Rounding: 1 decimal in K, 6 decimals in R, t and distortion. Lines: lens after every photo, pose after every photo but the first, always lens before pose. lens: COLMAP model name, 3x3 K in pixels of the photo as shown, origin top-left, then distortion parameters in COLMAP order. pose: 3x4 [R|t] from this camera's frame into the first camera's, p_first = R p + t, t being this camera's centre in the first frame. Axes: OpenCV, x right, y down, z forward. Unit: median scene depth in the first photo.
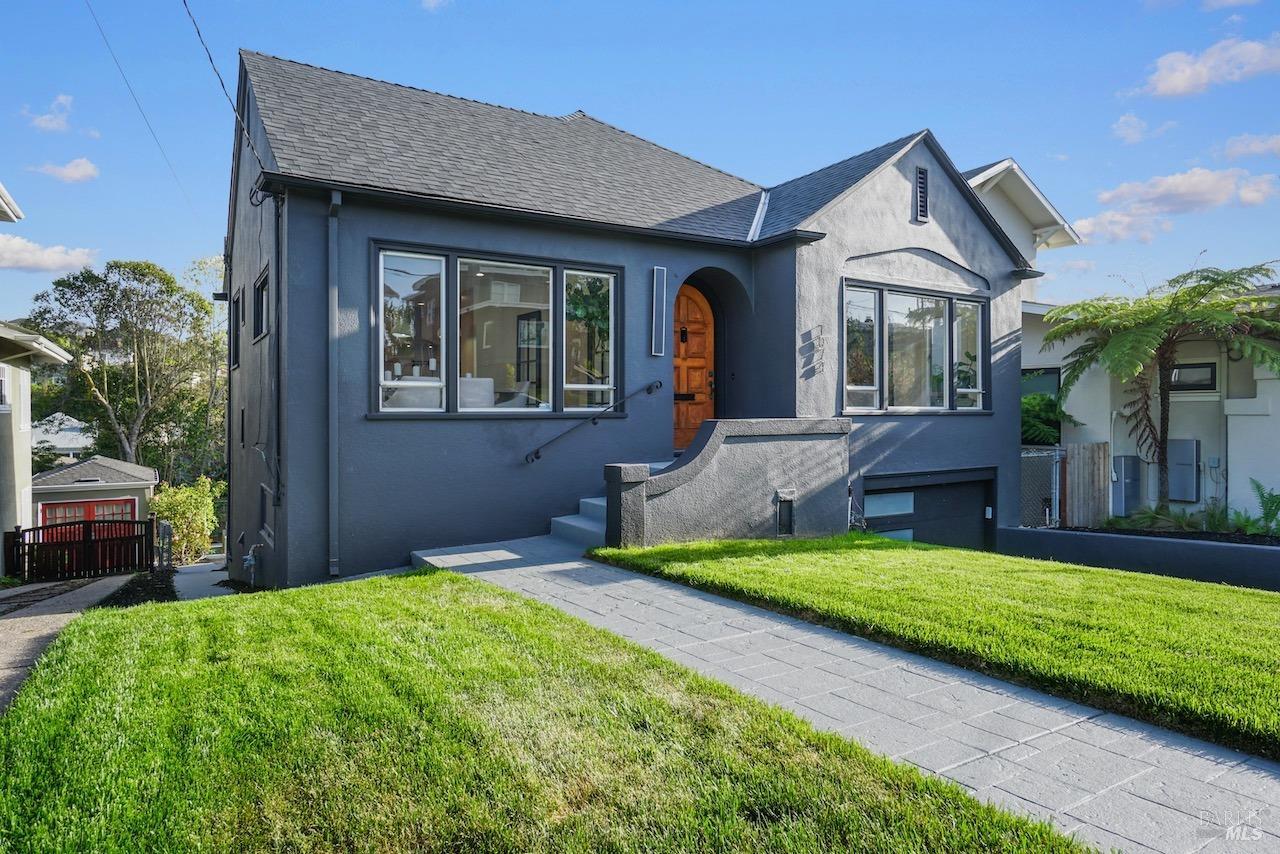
lens RADIAL K [[754.4, 0, 637.7], [0, 754.4, 404.9], [0, 0, 1]] dist [0.004852, 0.002454]
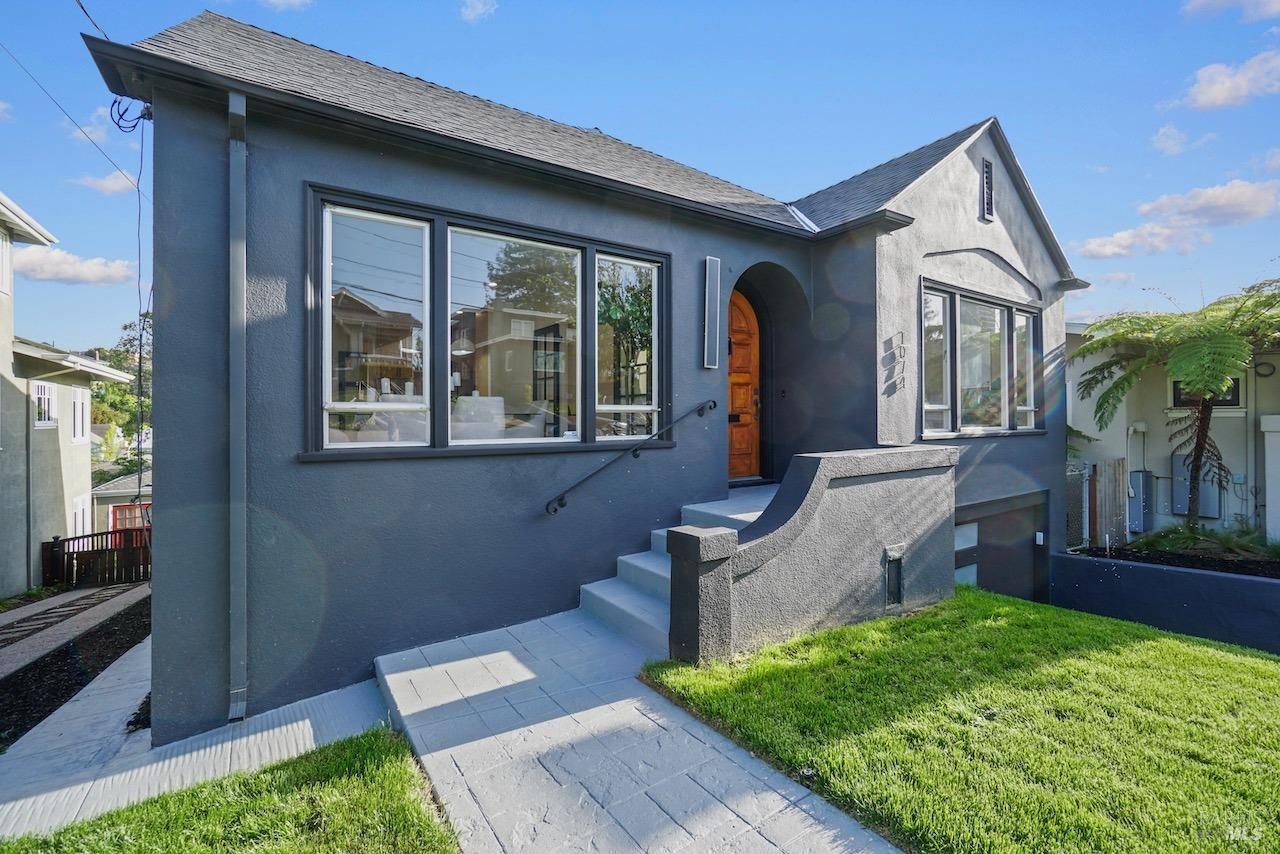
lens RADIAL K [[554.1, 0, 641.7], [0, 554.1, 409.2], [0, 0, 1]] dist [-0.001186, -0.000155]
pose [[0.999359, -0.002556, 0.035699, -0.063437], [0.002828, 0.999967, -0.007566, -0.016309], [-0.035679, 0.007662, 0.999334, 0.393247]]
